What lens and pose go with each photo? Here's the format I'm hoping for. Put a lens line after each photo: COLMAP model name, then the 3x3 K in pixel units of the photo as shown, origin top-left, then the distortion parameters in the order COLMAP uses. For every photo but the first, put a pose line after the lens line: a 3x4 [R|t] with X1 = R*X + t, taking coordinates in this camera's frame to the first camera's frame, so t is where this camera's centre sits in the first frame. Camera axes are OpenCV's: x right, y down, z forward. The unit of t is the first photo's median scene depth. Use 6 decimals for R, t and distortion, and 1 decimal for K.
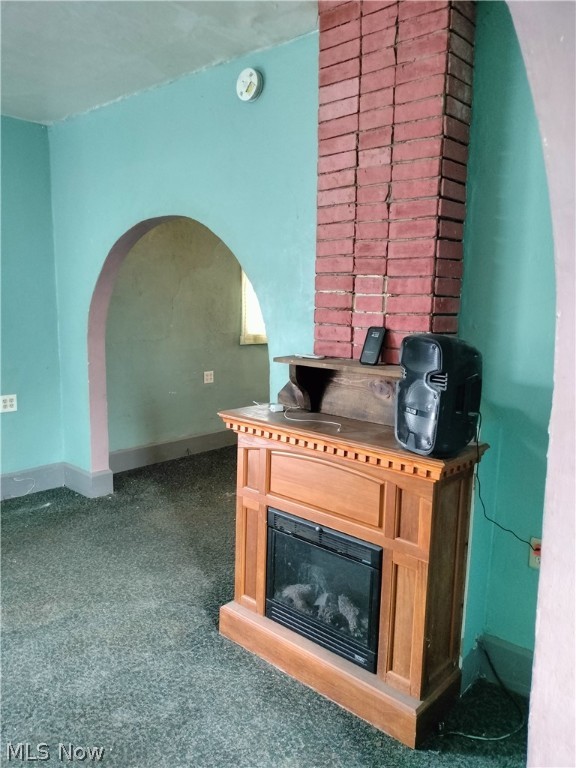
lens RADIAL K [[581.2, 0, 288.0], [0, 581.2, 384.0], [0, 0, 1]] dist [-0.000520, -0.038138]
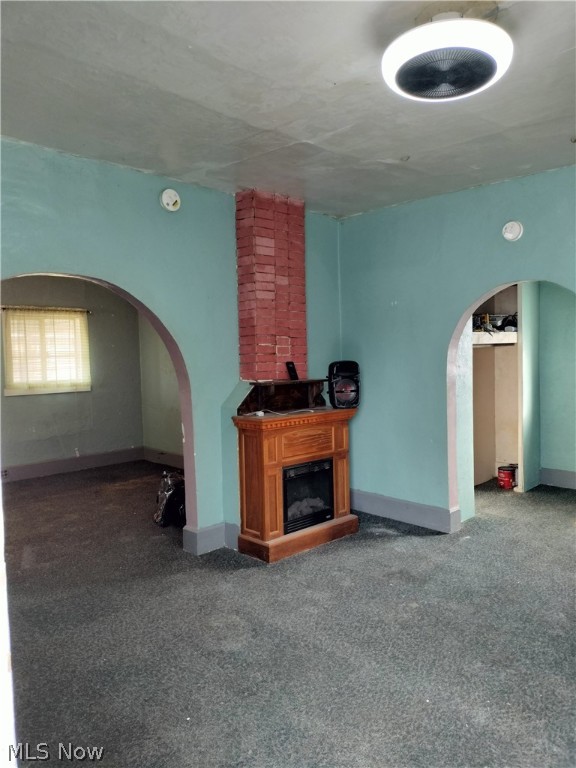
lens RADIAL K [[568.9, 0, 288.0], [0, 568.9, 384.0], [0, 0, 1]] dist [0.055913, -0.049430]
pose [[0.059749, -0.061714, 0.996304, -1.742058], [0.176832, 0.982956, 0.050283, -0.116579], [-0.982426, 0.173174, 0.069643, 0.836042]]
